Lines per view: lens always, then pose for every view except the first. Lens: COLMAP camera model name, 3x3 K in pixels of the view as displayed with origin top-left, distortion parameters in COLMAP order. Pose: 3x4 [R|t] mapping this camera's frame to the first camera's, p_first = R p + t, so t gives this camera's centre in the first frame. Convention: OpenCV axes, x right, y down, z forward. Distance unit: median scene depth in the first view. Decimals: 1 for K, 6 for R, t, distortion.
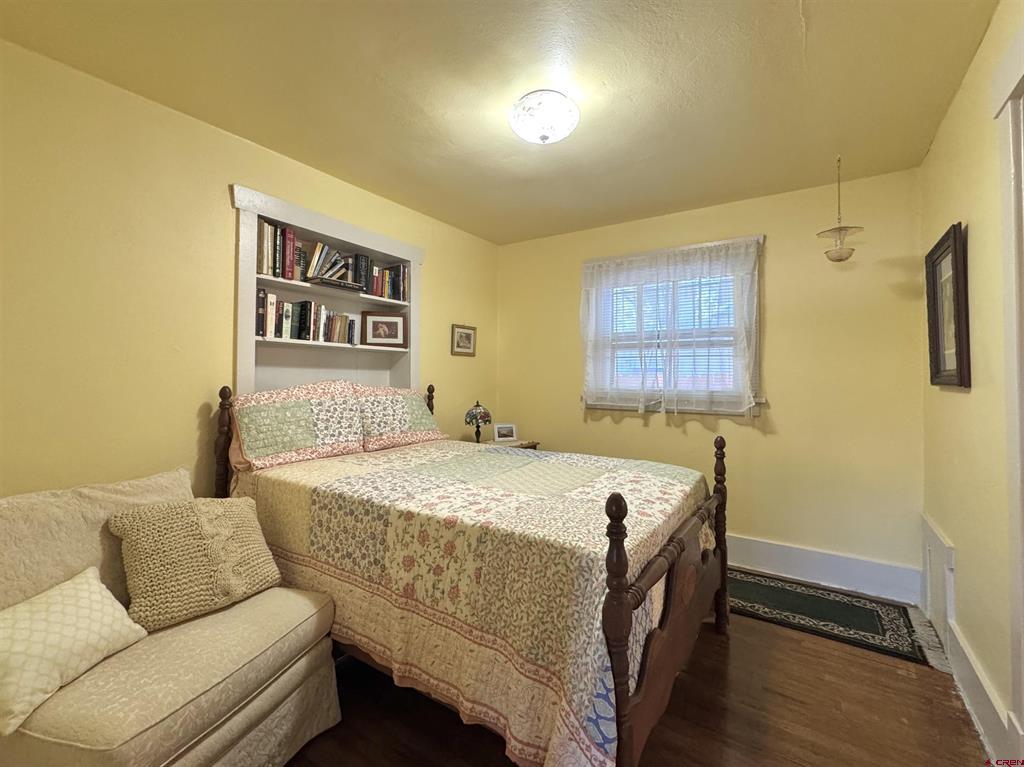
lens RADIAL K [[451.6, 0, 510.8], [0, 451.6, 366.9], [0, 0, 1]] dist [-0.000676, -0.000075]
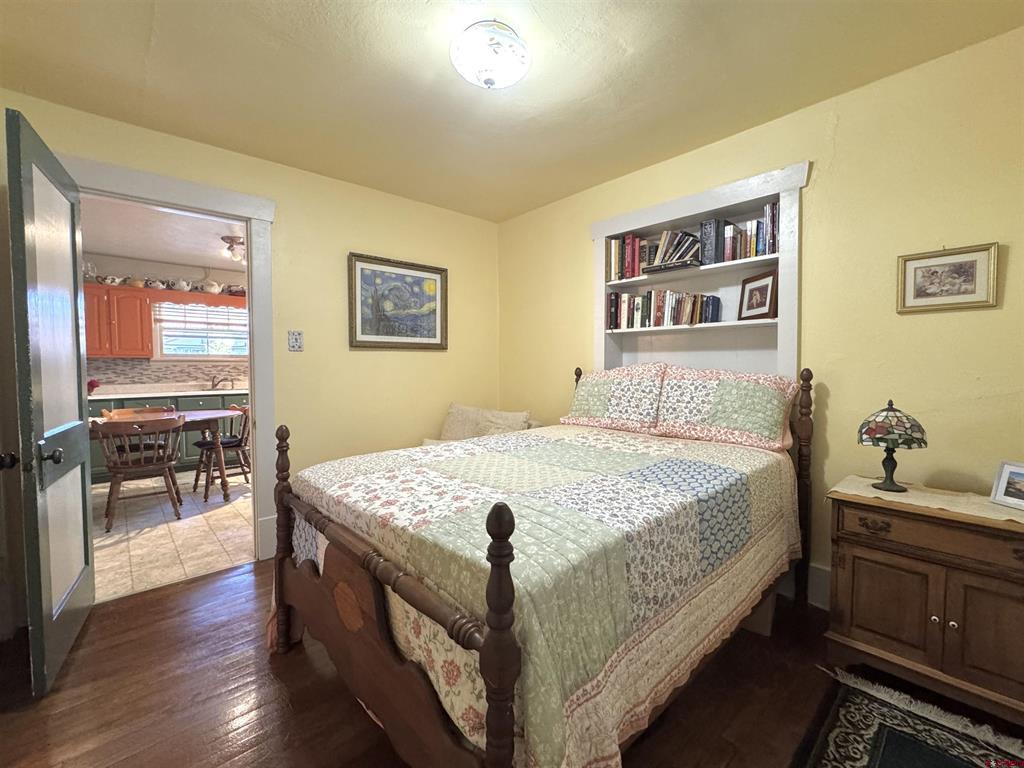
lens RADIAL K [[439.7, 0, 512.7], [0, 439.7, 380.5], [0, 0, 1]] dist [-0.001179, -0.000131]
pose [[-0.232367, 0.028287, -0.972217, 0.662810], [0.028295, 0.999351, 0.022314, 0.037665], [0.972217, -0.022324, -0.233016, 0.901744]]
